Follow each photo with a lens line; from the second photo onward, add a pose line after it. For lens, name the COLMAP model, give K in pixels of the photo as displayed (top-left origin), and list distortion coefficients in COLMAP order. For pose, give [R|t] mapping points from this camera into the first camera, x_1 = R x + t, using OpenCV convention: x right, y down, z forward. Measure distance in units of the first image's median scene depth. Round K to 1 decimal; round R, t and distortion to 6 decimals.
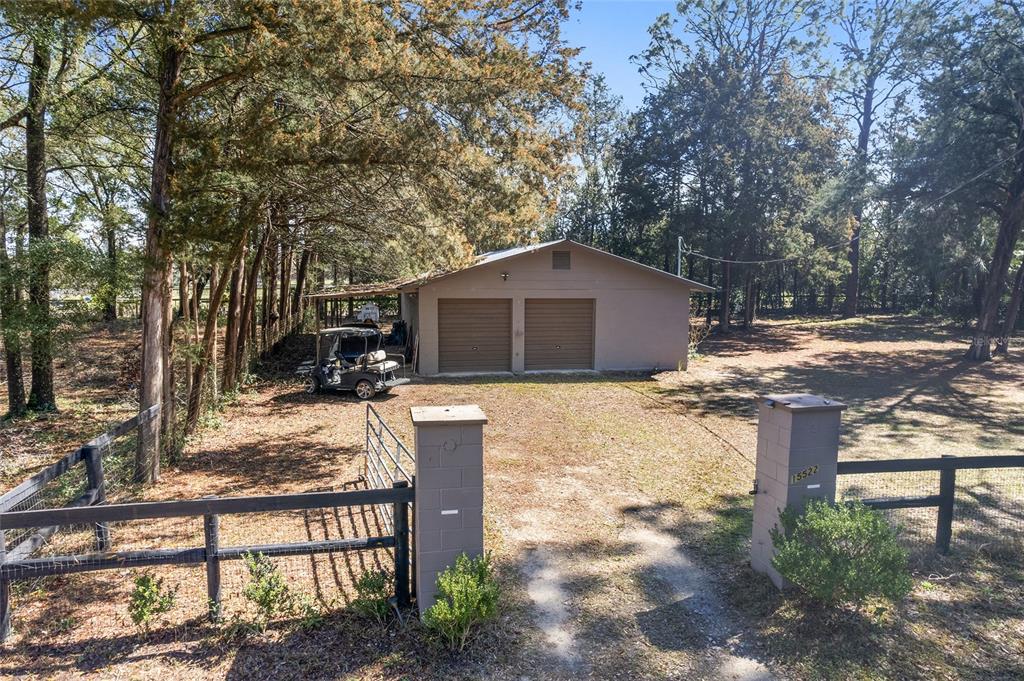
lens RADIAL K [[667.1, 0, 507.4], [0, 667.1, 347.7], [0, 0, 1]] dist [-0.051118, 0.043294]
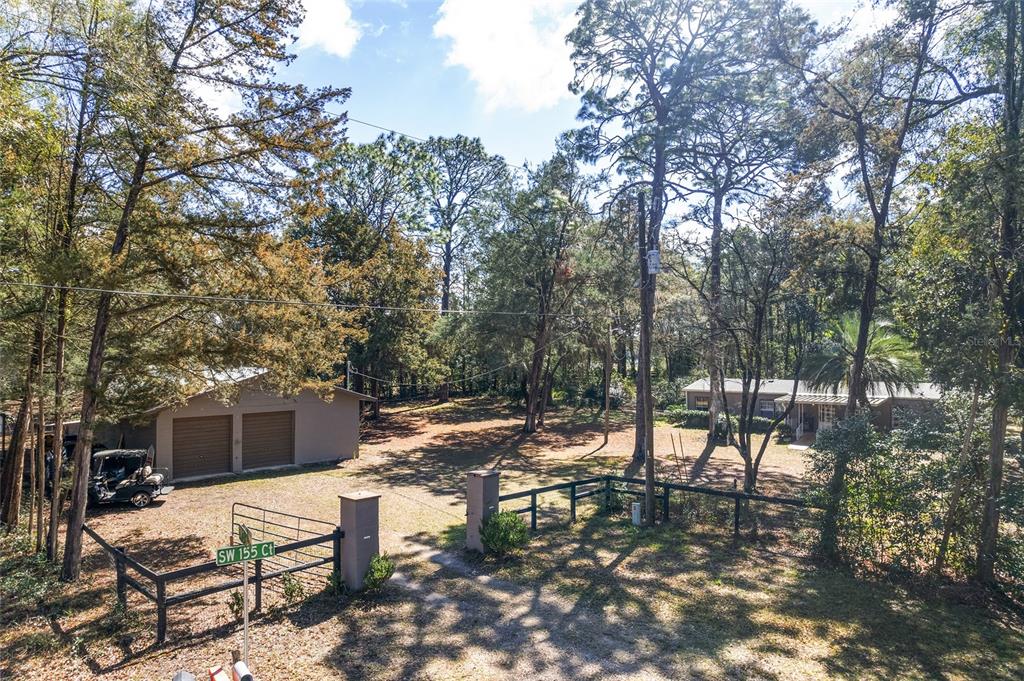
lens RADIAL K [[667.1, 0, 508.2], [0, 667.1, 340.4], [0, 0, 1]] dist [-0.051118, 0.043294]
pose [[0.820999, 0.002400, 0.570925, -0.274045], [0.069614, 0.992109, -0.104278, -0.043763], [-0.566670, 0.125357, 0.814353, -0.342246]]
